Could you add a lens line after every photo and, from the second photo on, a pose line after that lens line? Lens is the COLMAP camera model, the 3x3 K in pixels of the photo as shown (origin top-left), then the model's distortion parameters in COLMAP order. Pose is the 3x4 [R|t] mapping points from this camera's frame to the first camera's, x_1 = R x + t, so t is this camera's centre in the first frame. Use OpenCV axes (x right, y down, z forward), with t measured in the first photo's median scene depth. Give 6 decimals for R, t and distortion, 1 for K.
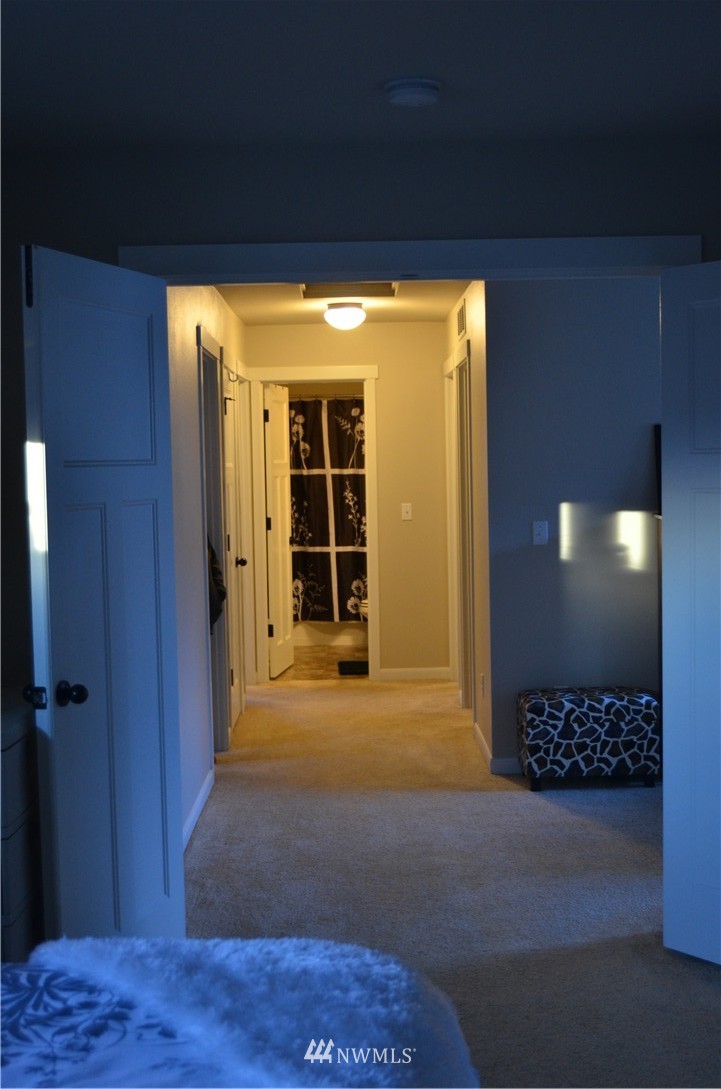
lens RADIAL K [[1491.2, 0, 360.8], [0, 1491.2, 543.1], [0, 0, 1]] dist [-0.007031, 0.000000]
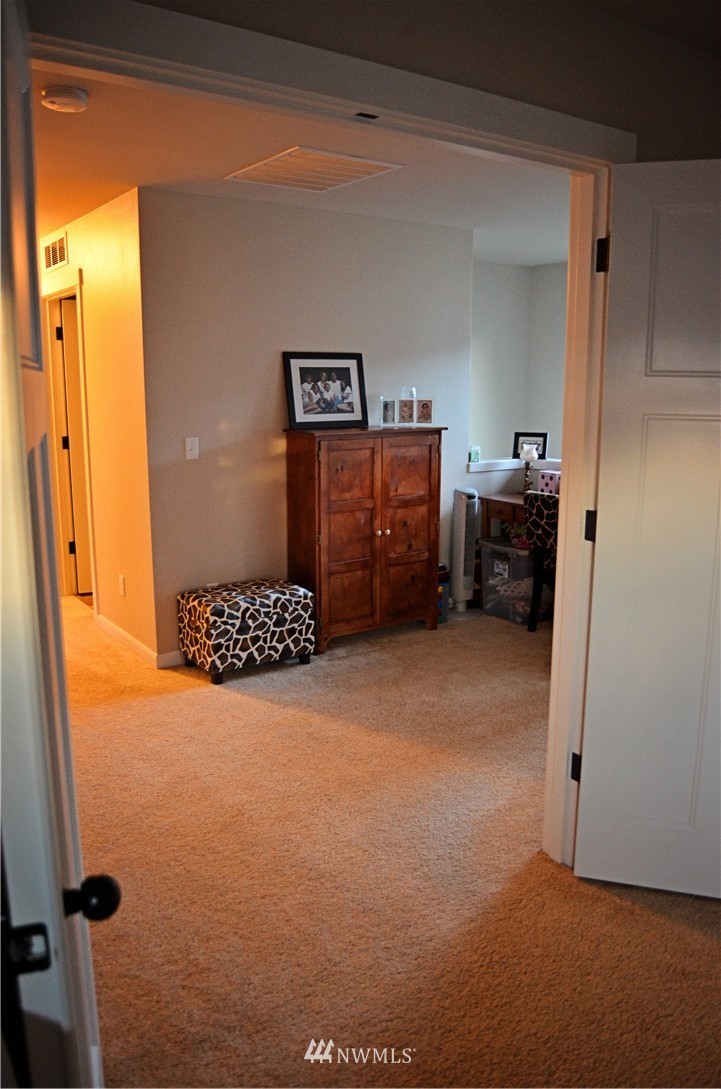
lens RADIAL K [[845.0, 0, 360.3], [0, 845.0, 550.2], [0, 0, 1]] dist [-0.056667, 0.000591]
pose [[0.814180, -0.090284, 0.573551, -0.148160], [0.012108, 0.990262, 0.138692, -0.018058], [-0.580487, -0.105976, 0.807344, 0.444360]]
